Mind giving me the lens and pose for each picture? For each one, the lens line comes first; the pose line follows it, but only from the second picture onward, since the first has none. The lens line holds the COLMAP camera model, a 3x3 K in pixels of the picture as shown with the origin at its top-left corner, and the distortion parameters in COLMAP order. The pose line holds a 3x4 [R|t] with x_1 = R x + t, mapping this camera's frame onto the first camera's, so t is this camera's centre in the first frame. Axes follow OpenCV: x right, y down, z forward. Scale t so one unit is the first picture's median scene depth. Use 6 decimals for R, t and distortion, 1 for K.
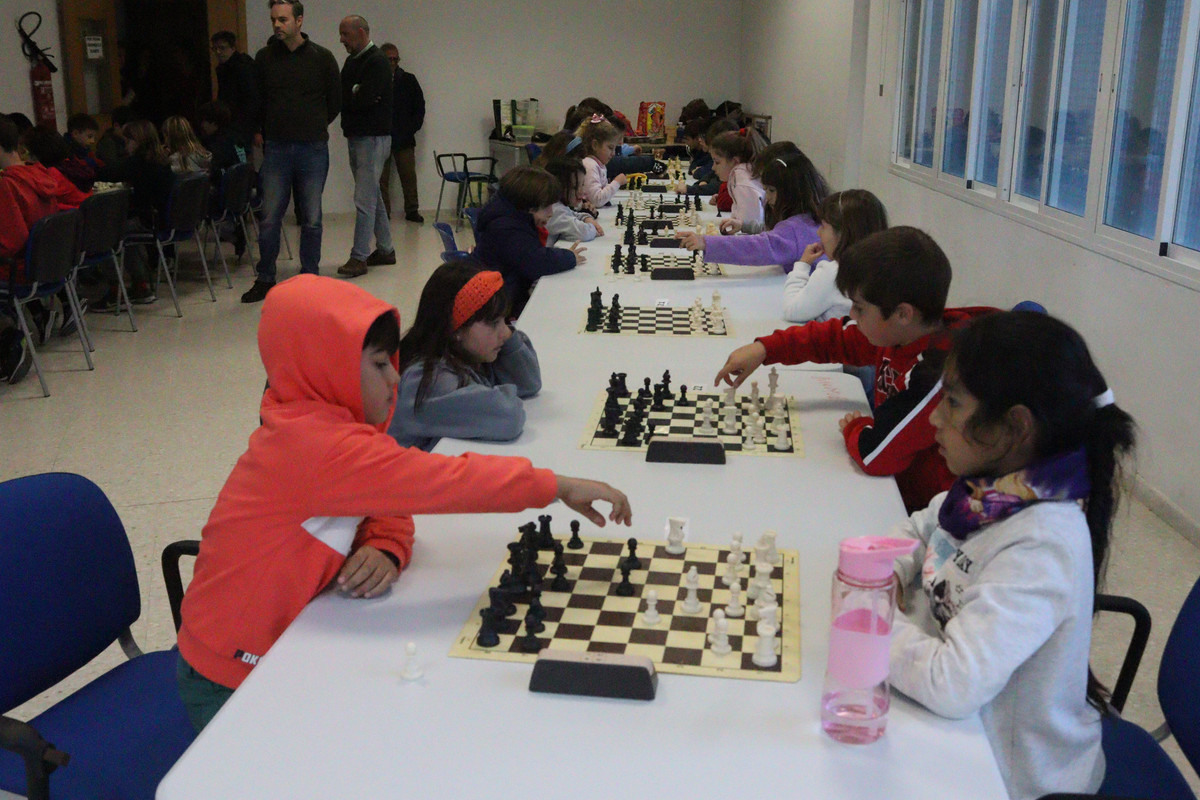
lens RADIAL K [[1235.1, 0, 600.0], [0, 1235.1, 400.0], [0, 0, 1]] dist [-0.131032, 0.168435]
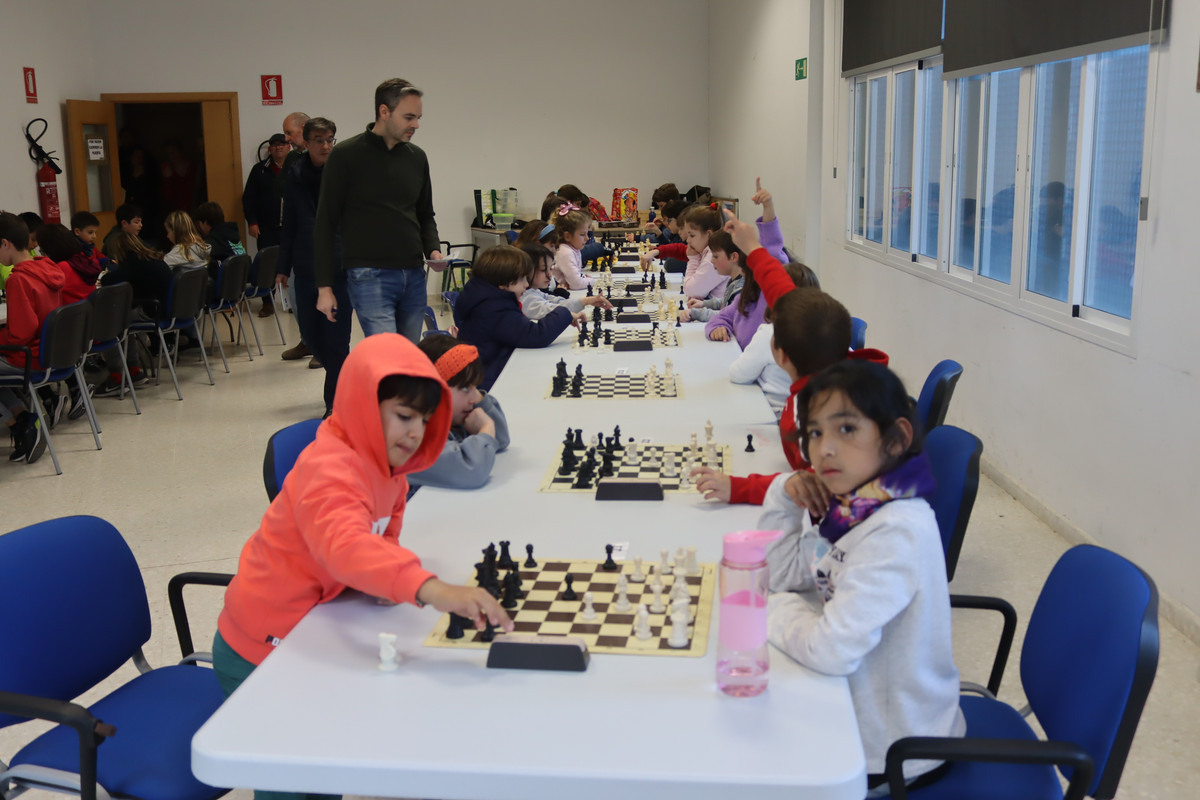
lens RADIAL K [[1235.1, 0, 600.0], [0, 1235.1, 400.0], [0, 0, 1]] dist [-0.131032, 0.168435]
pose [[0.999666, -0.024837, 0.007141, 0.030445], [0.025260, 0.997441, -0.066878, 0.028361], [-0.005461, 0.067036, 0.997736, -0.143679]]
